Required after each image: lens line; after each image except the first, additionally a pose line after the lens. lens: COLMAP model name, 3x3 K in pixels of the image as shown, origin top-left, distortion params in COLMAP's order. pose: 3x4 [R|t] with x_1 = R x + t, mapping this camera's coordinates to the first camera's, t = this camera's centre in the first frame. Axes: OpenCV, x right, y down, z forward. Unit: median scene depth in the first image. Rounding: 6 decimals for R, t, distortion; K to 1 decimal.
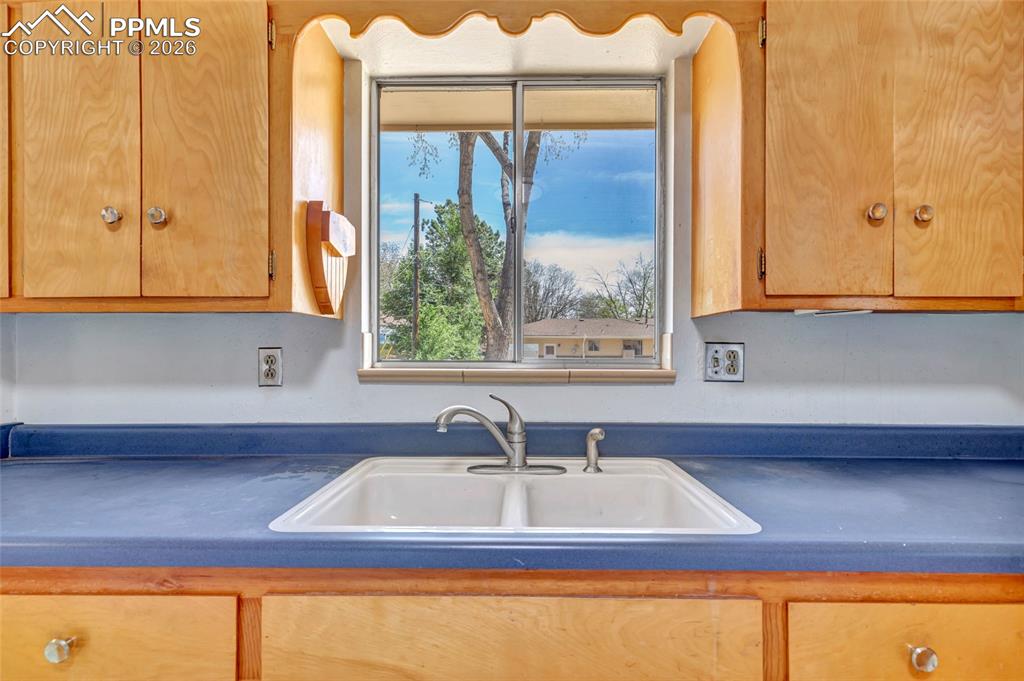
lens RADIAL K [[462.8, 0, 514.2], [0, 462.8, 346.2], [0, 0, 1]] dist [0.004483, 0.000139]
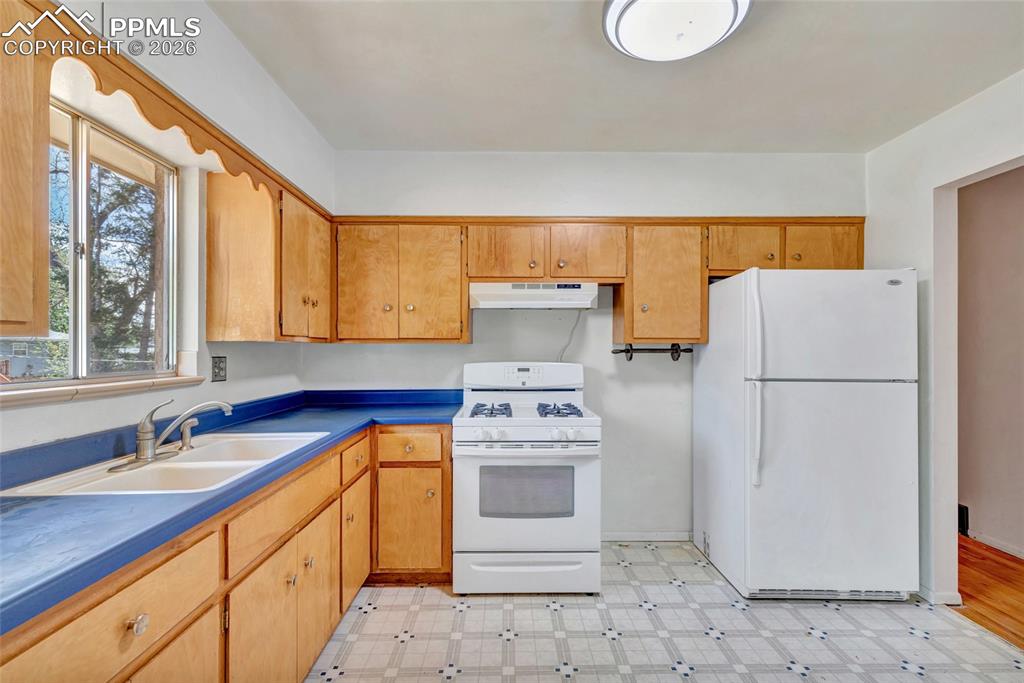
lens RADIAL K [[462.8, 0, 514.2], [0, 462.8, 347.2], [0, 0, 1]] dist [0.004483, 0.000139]
pose [[-0.028127, 0.000402, 0.999604, -1.513036], [-0.006024, 0.999982, -0.000571, -0.059381], [-0.999586, -0.006038, -0.028124, 0.029585]]
